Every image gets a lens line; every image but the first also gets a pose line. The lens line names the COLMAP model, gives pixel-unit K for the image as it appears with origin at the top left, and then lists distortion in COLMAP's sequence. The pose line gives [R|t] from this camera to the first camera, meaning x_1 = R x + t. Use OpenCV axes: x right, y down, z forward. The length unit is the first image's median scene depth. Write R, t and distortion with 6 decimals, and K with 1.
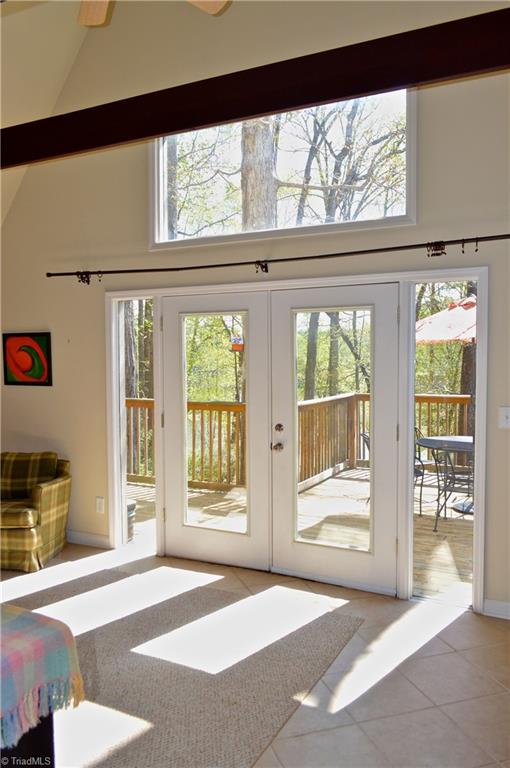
lens RADIAL K [[610.8, 0, 255.0], [0, 610.8, 384.0], [0, 0, 1]] dist [-0.000806, -0.000716]
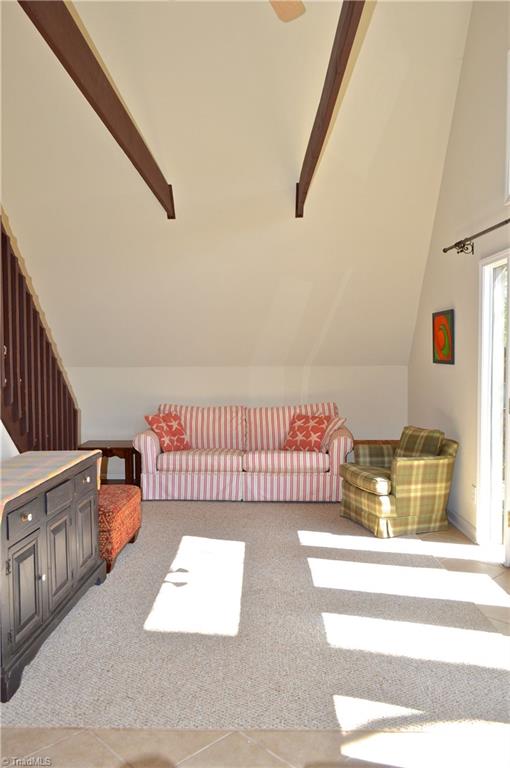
lens RADIAL K [[610.8, 0, 255.0], [0, 610.8, 384.0], [0, 0, 1]] dist [-0.000806, -0.000716]
pose [[0.445481, 0.045900, -0.894114, 0.436048], [-0.040356, 0.998699, 0.031162, 0.018188], [0.894381, 0.022200, 0.446754, 0.306932]]
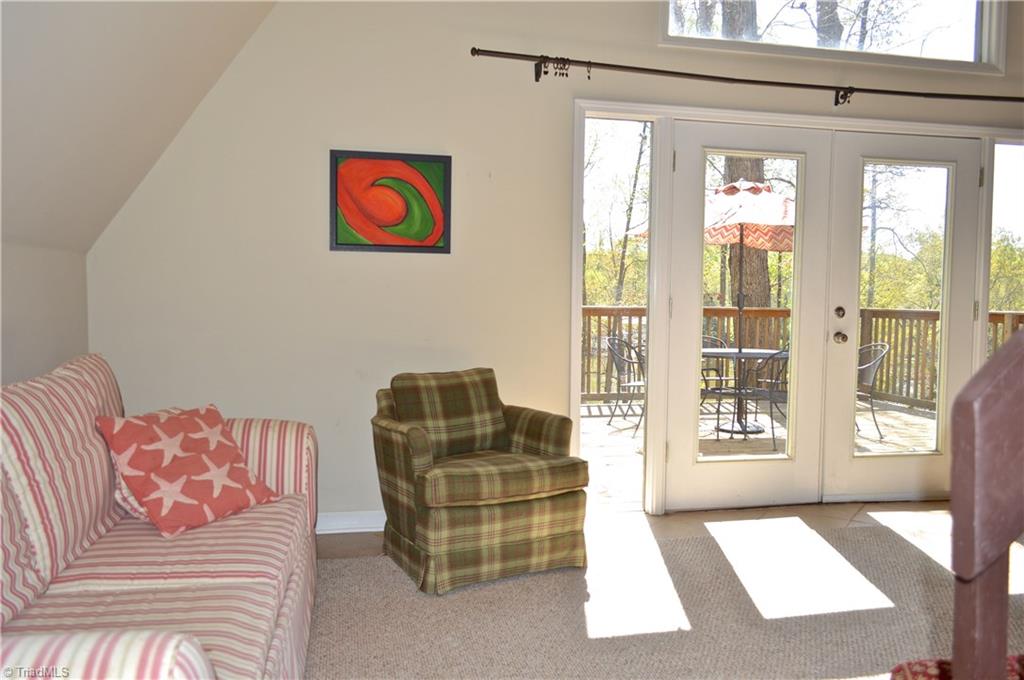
lens RADIAL K [[814.4, 0, 512.0], [0, 814.4, 340.0], [0, 0, 1]] dist [-0.000806, -0.000716]
pose [[0.772935, -0.017771, 0.634236, -0.830754], [0.011179, 0.999834, 0.014390, 0.078677], [-0.634387, -0.004033, 0.773005, 0.422546]]
